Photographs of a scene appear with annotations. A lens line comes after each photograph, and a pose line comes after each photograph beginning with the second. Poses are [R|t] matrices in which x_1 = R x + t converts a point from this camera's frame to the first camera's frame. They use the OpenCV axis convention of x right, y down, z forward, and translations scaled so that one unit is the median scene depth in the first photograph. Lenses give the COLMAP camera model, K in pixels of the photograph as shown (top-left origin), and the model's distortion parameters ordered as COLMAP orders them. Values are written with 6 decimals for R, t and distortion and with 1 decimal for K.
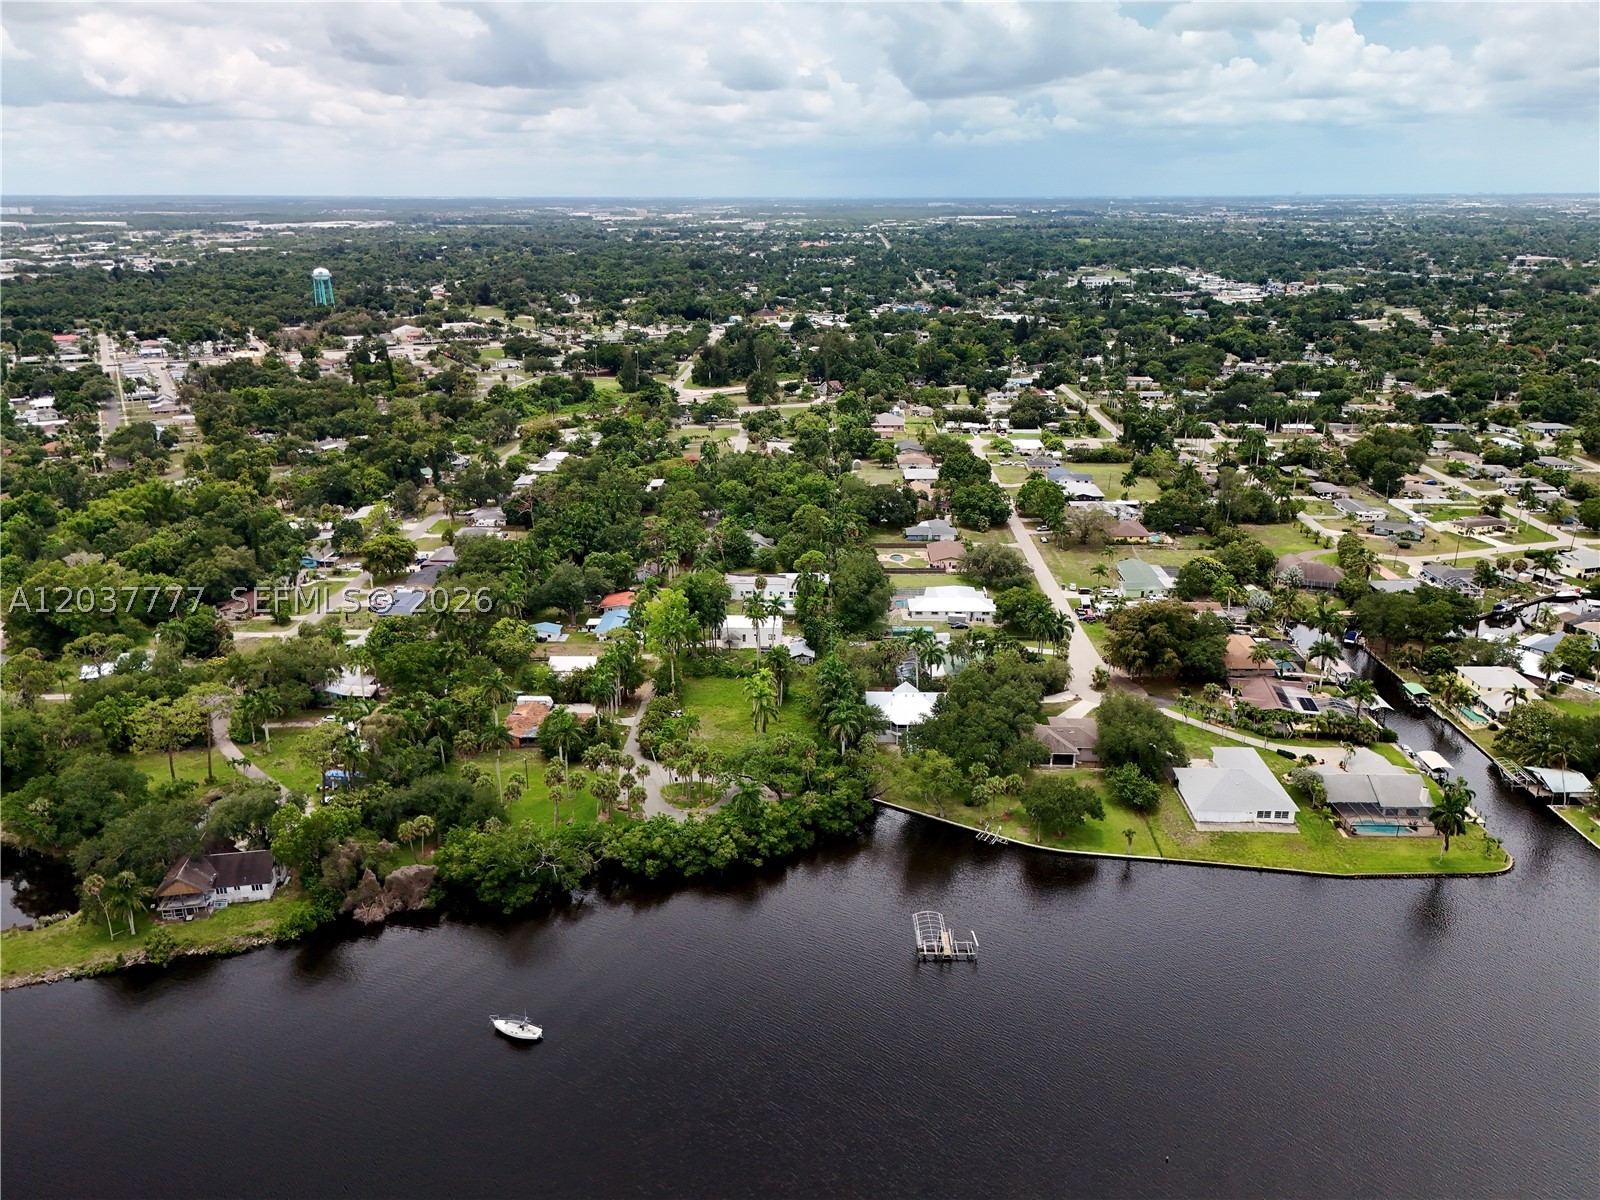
lens RADIAL K [[1177.4, 0, 801.0], [0, 1177.4, 591.8], [0, 0, 1]] dist [0.058719, -0.053718]
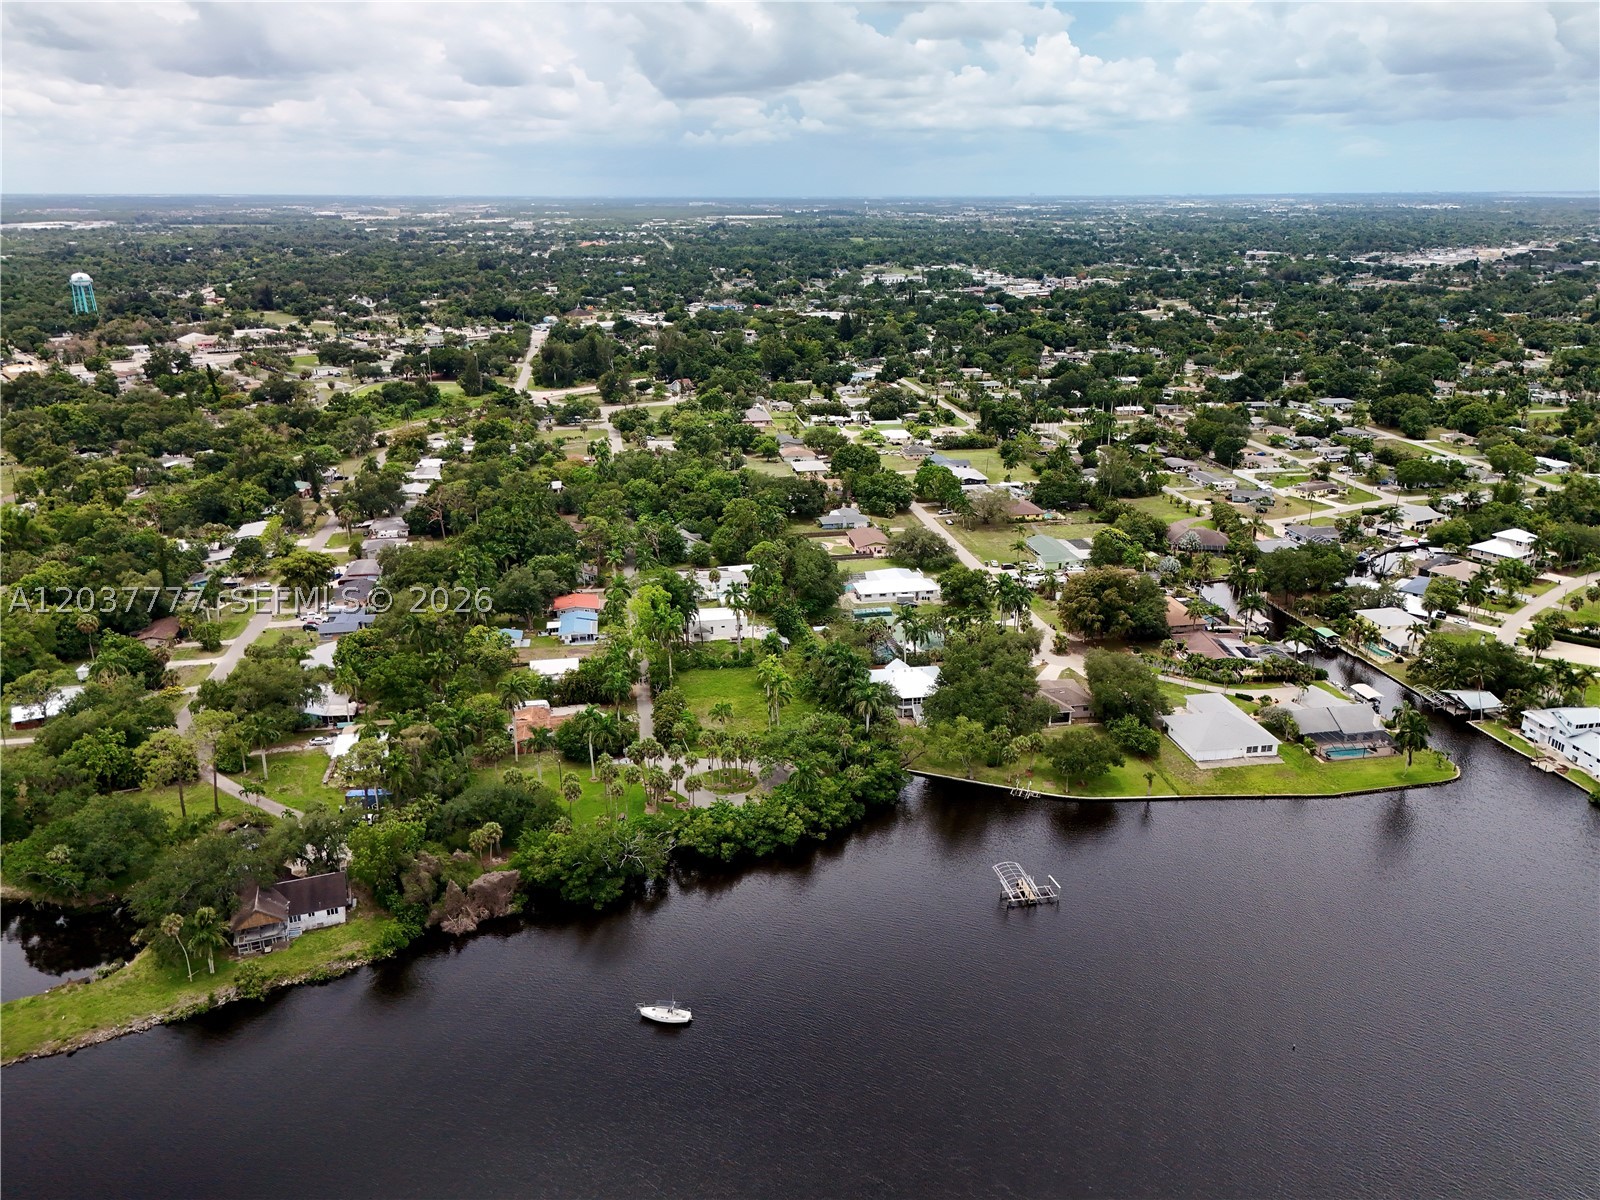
lens RADIAL K [[1177.4, 0, 801.7], [0, 1177.4, 593.0], [0, 0, 1]] dist [0.058719, -0.053718]
pose [[0.980720, -0.062473, 0.185161, -0.169274], [0.062252, 0.998036, 0.007013, 0.005166], [-0.185235, 0.004649, 0.982683, -0.012764]]
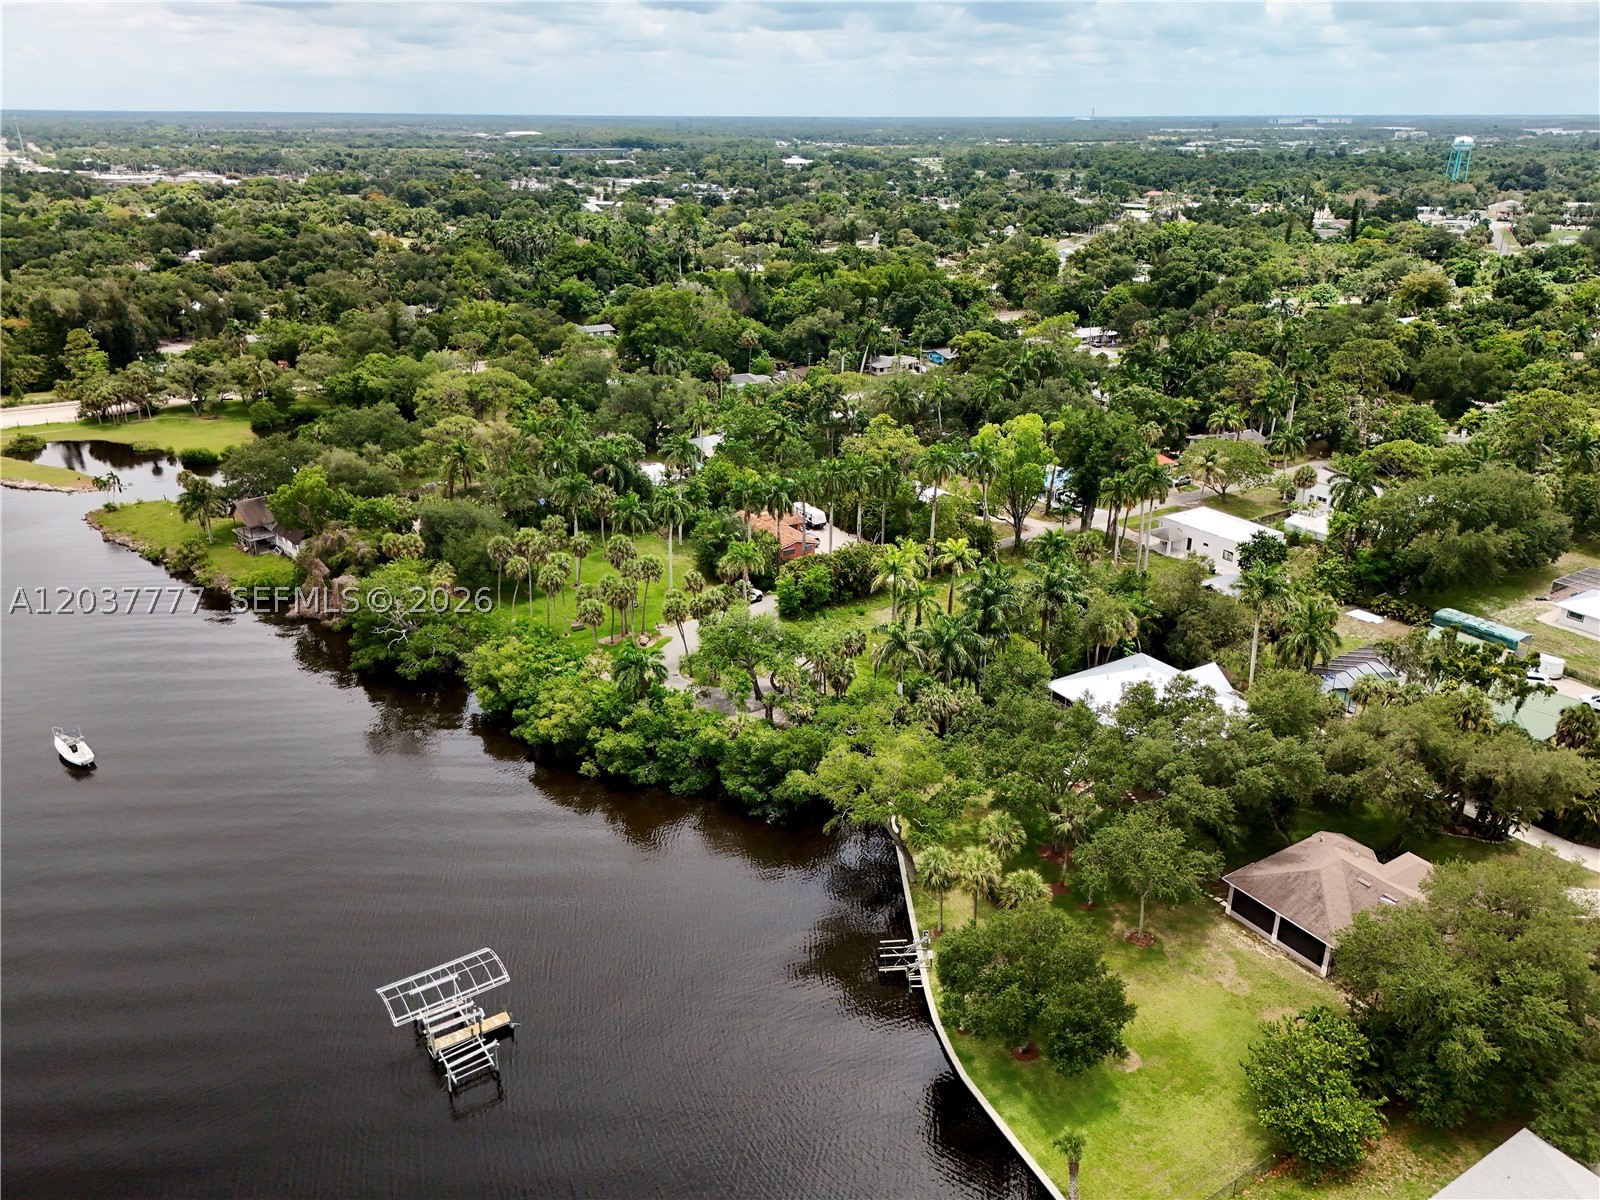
lens RADIAL K [[1177.4, 0, 793.7], [0, 1177.4, 601.4], [0, 0, 1]] dist [0.058719, -0.053718]
pose [[0.552722, 0.318366, -0.770157, 0.333628], [-0.265726, 0.943242, 0.199211, 0.000473], [0.789866, 0.094543, 0.605948, 0.515865]]
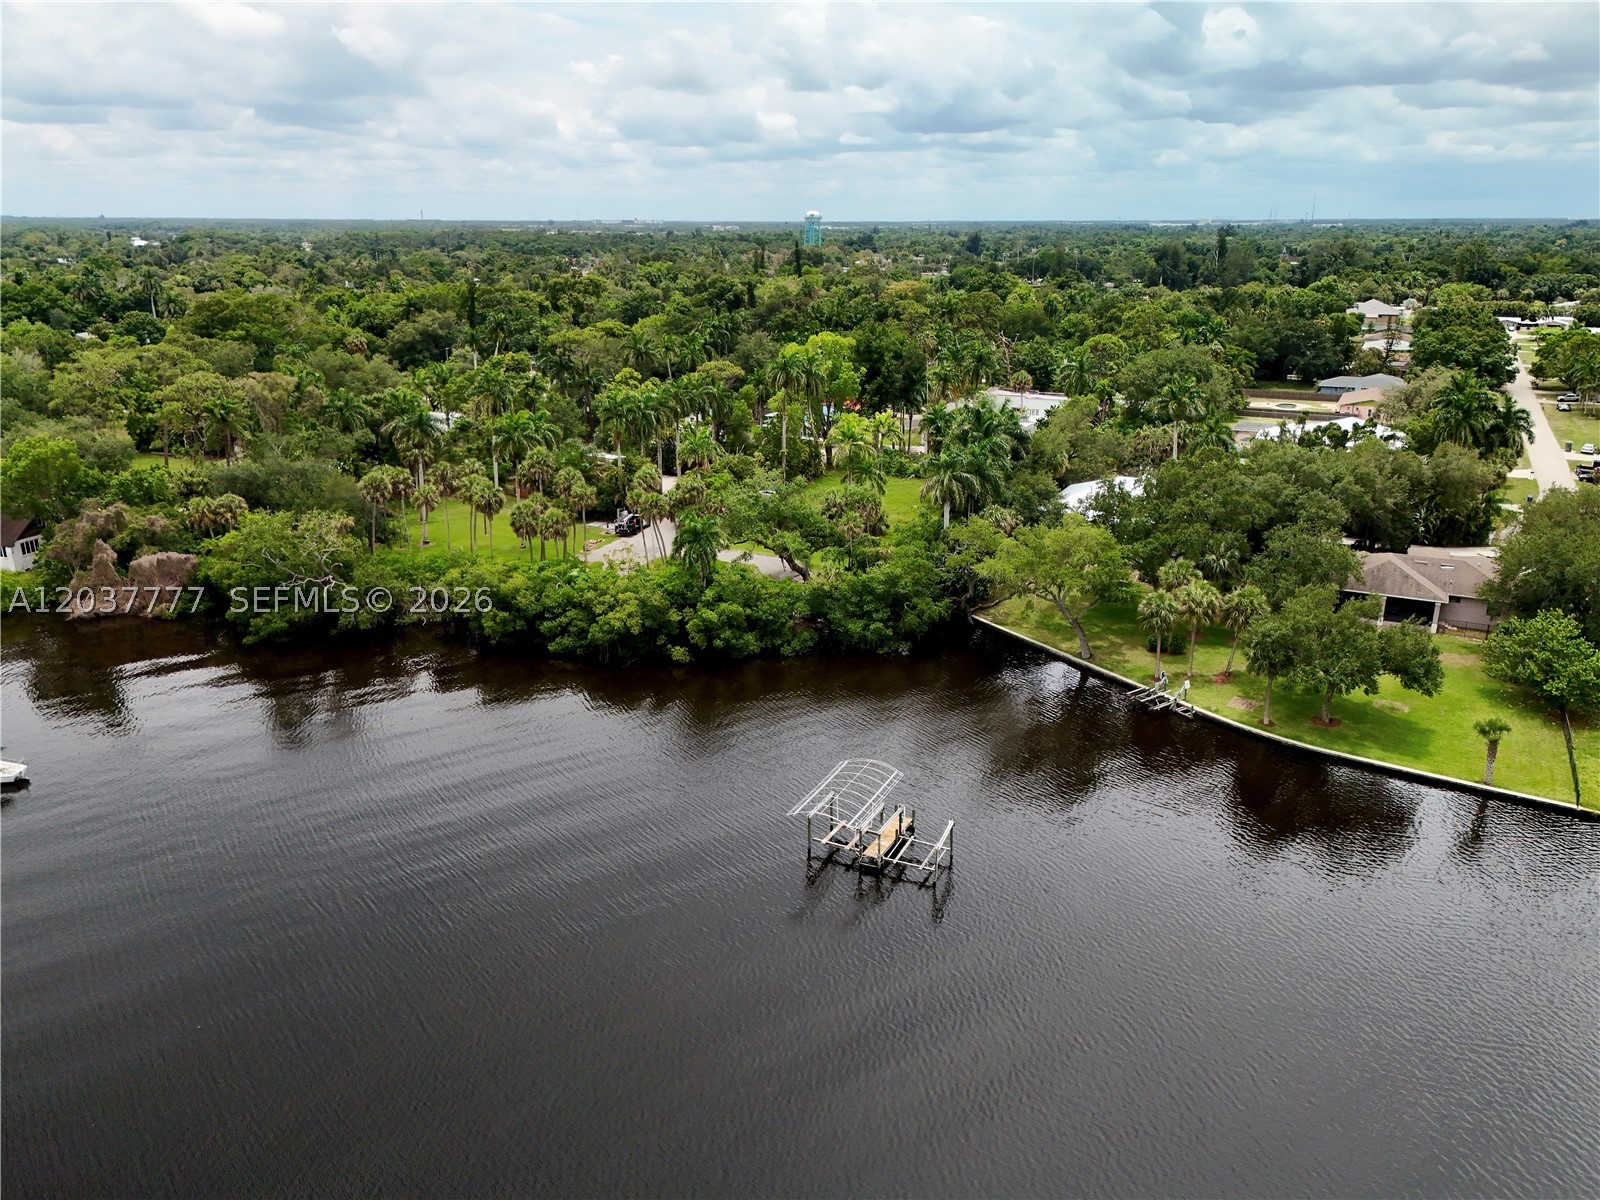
lens RADIAL K [[1177.4, 0, 797.5], [0, 1177.4, 602.6], [0, 0, 1]] dist [0.058719, -0.053718]
pose [[0.898777, 0.137300, -0.416352, 0.167444], [-0.141964, 0.989672, 0.019906, 0.136679], [0.414785, 0.041216, 0.908986, 0.389911]]
